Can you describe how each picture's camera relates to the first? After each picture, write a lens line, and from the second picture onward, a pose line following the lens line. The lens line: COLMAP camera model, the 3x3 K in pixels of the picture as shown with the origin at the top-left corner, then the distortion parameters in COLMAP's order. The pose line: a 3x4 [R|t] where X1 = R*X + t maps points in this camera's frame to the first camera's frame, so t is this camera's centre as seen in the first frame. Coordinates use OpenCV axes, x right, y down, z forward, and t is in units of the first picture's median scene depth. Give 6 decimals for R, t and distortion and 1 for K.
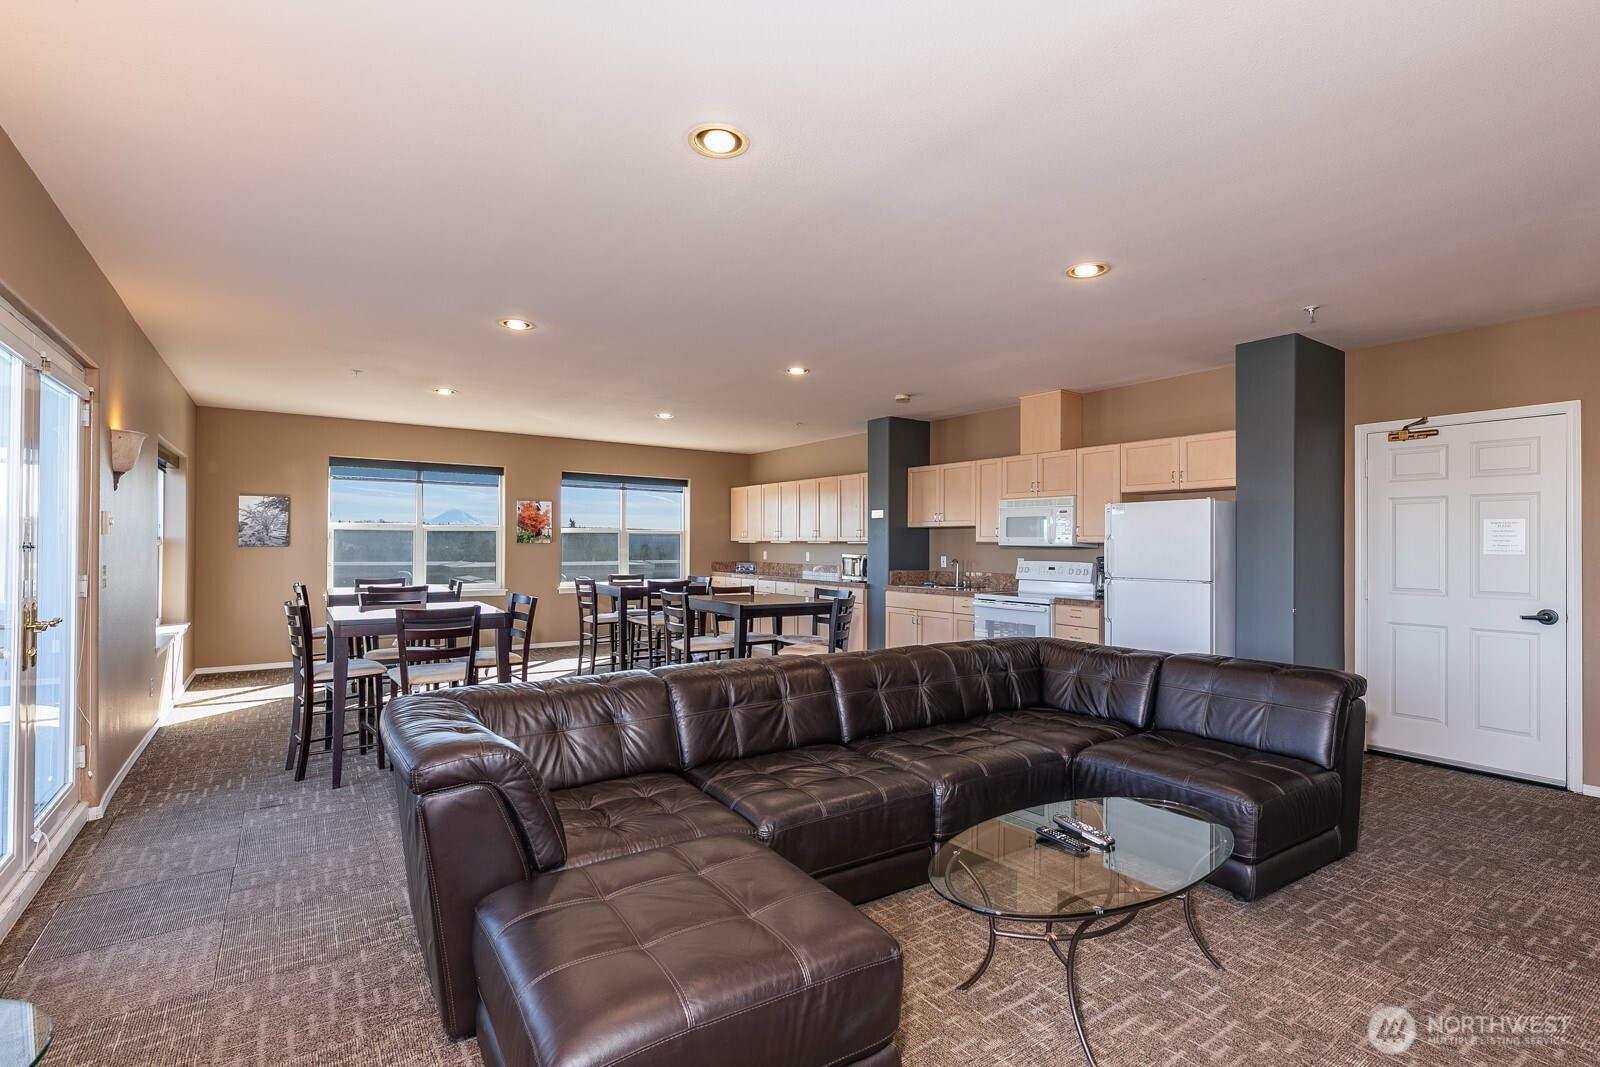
lens RADIAL K [[726.4, 0, 799.5], [0, 726.4, 544.3], [0, 0, 1]] dist [-0.001767, 0.001500]
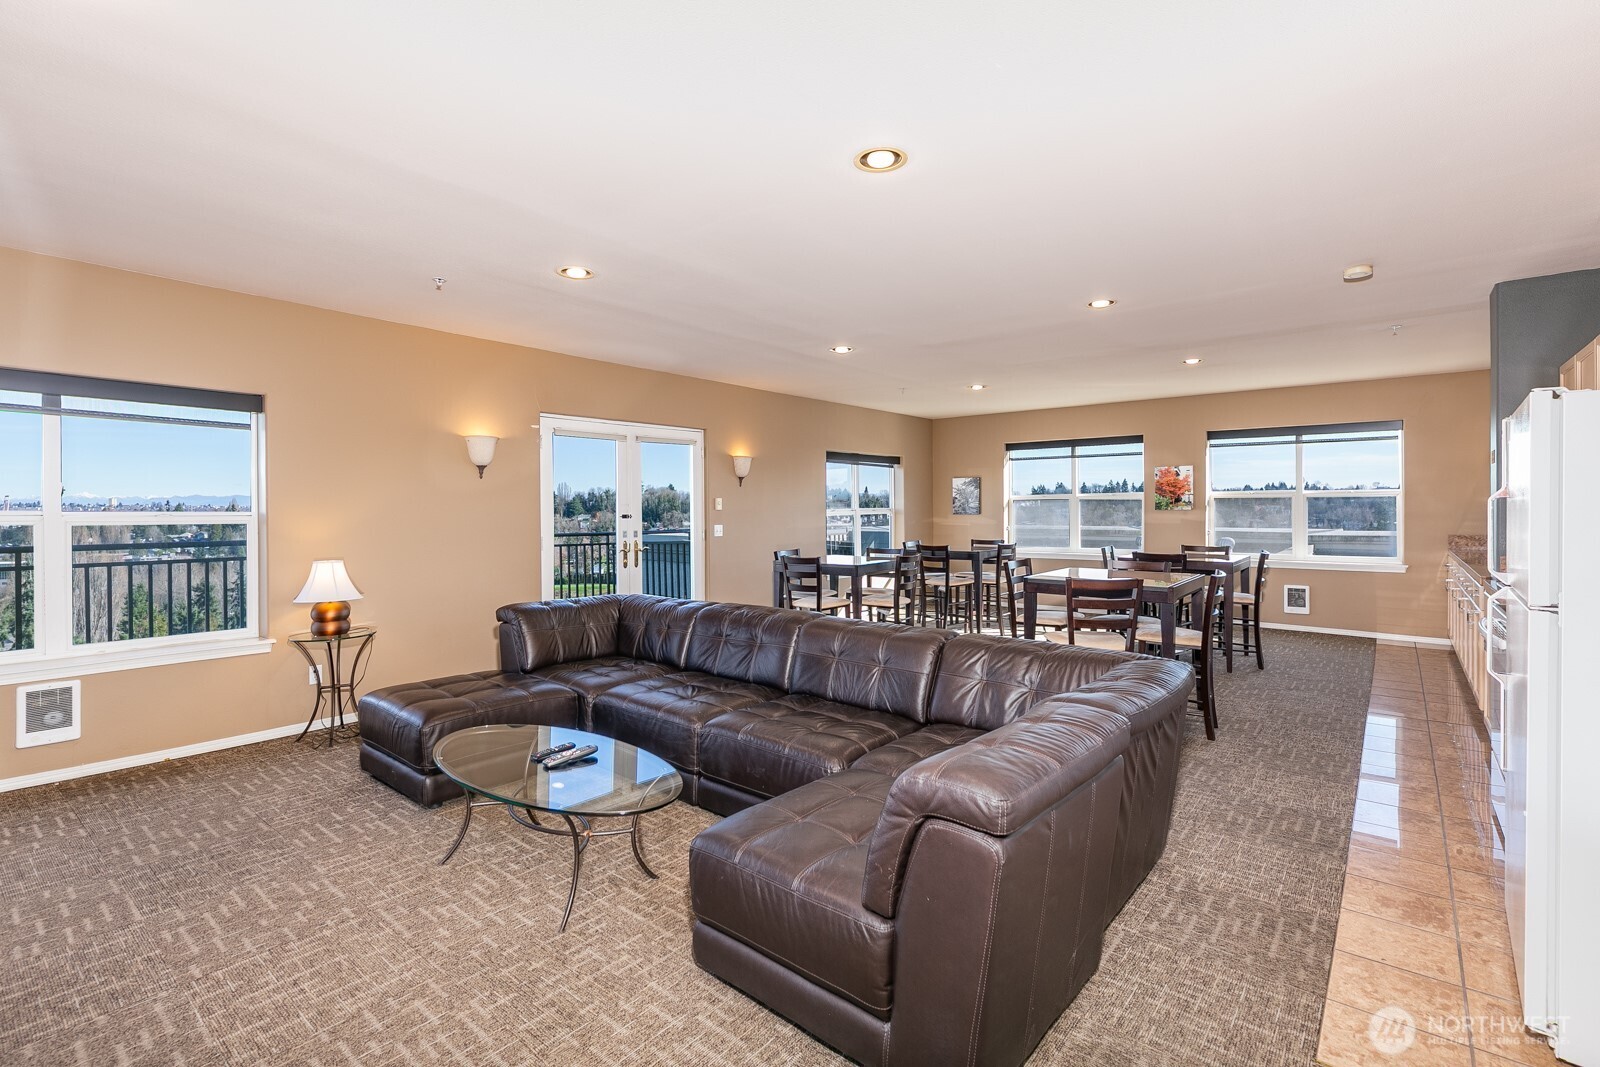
lens RADIAL K [[726.4, 0, 802.5], [0, 726.4, 517.9], [0, 0, 1]] dist [-0.001767, 0.001500]
pose [[0.294620, 0.004143, -0.955606, 0.409745], [0.006018, 0.999963, 0.006190, -0.000289], [0.955596, -0.007575, 0.294584, 0.254524]]
